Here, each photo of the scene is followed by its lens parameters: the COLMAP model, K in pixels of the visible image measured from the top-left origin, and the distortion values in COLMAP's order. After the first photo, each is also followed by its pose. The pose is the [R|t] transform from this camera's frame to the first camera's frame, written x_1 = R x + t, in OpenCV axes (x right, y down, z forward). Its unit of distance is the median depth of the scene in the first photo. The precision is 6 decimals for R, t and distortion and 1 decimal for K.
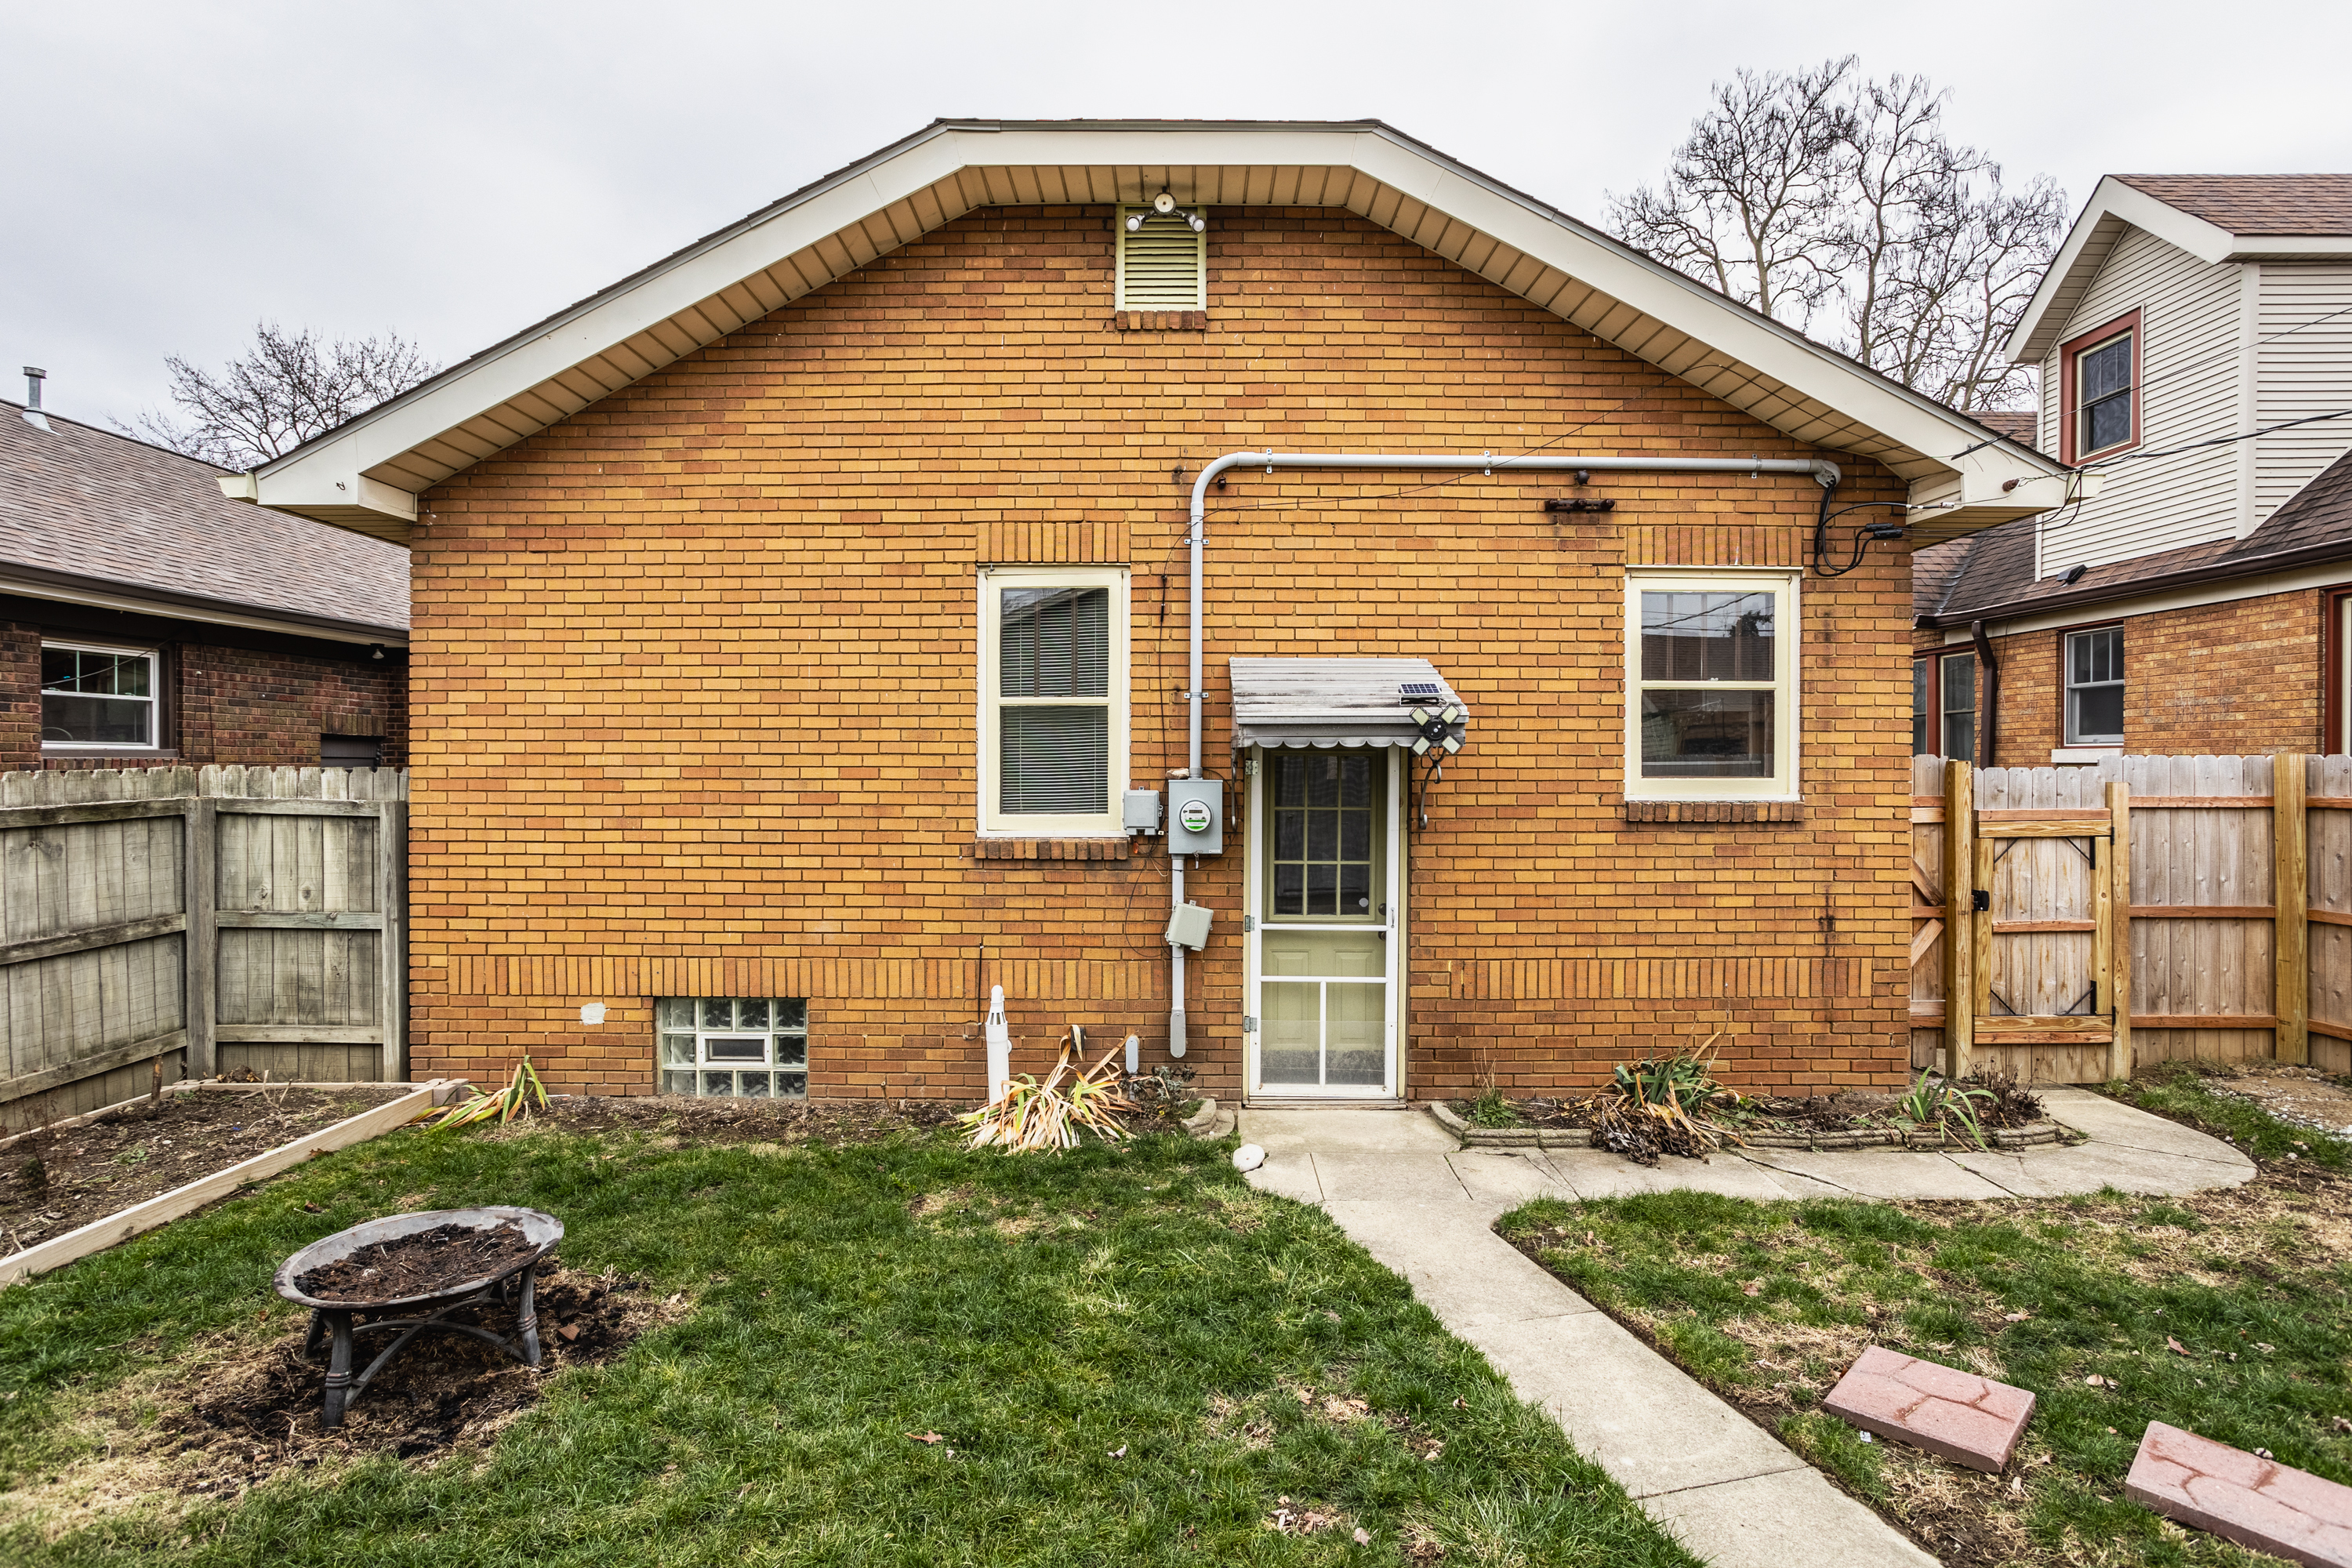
lens RADIAL K [[1061.5, 0, 1183.0], [0, 1061.5, 758.5], [0, 0, 1]] dist [-0.052239, 0.031688]
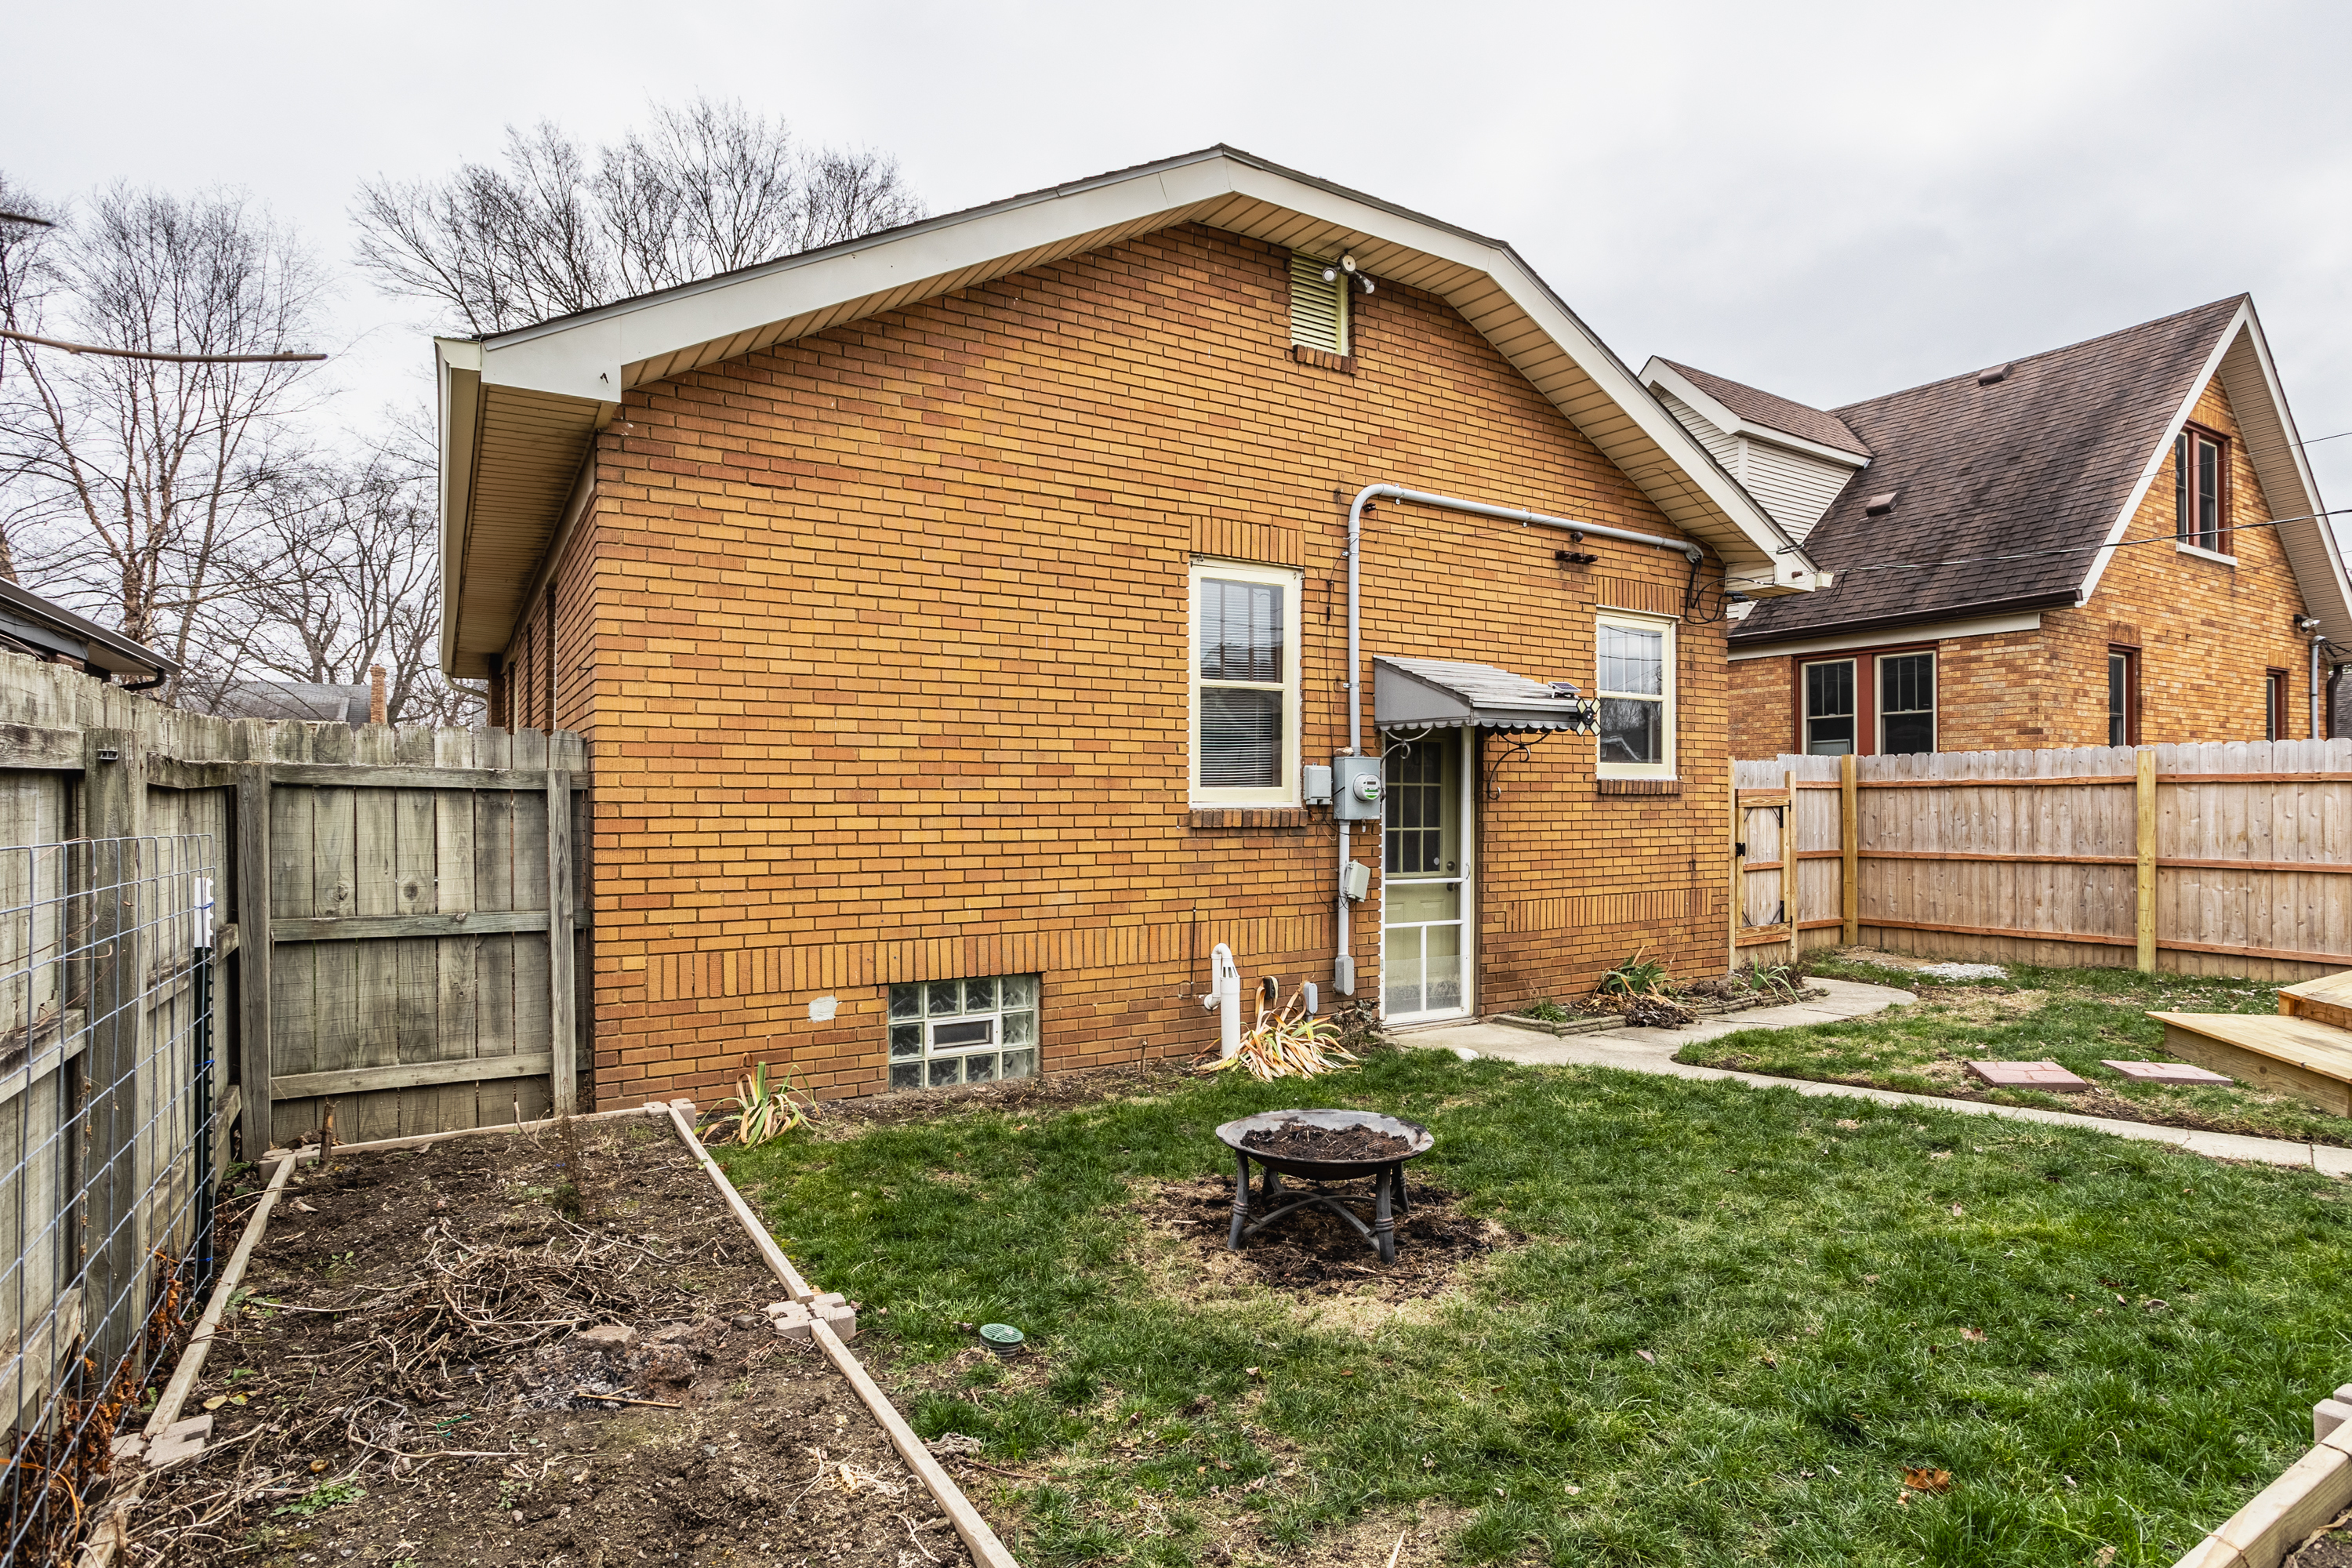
lens RADIAL K [[1125.2, 0, 1189.3], [0, 1125.2, 777.7], [0, 0, 1]] dist [-0.051434, 0.028229]
pose [[0.867259, 0.006173, 0.497820, -0.764732], [-0.001766, 0.999955, -0.009323, 0.054533], [-0.497855, 0.007206, 0.867230, 0.014803]]
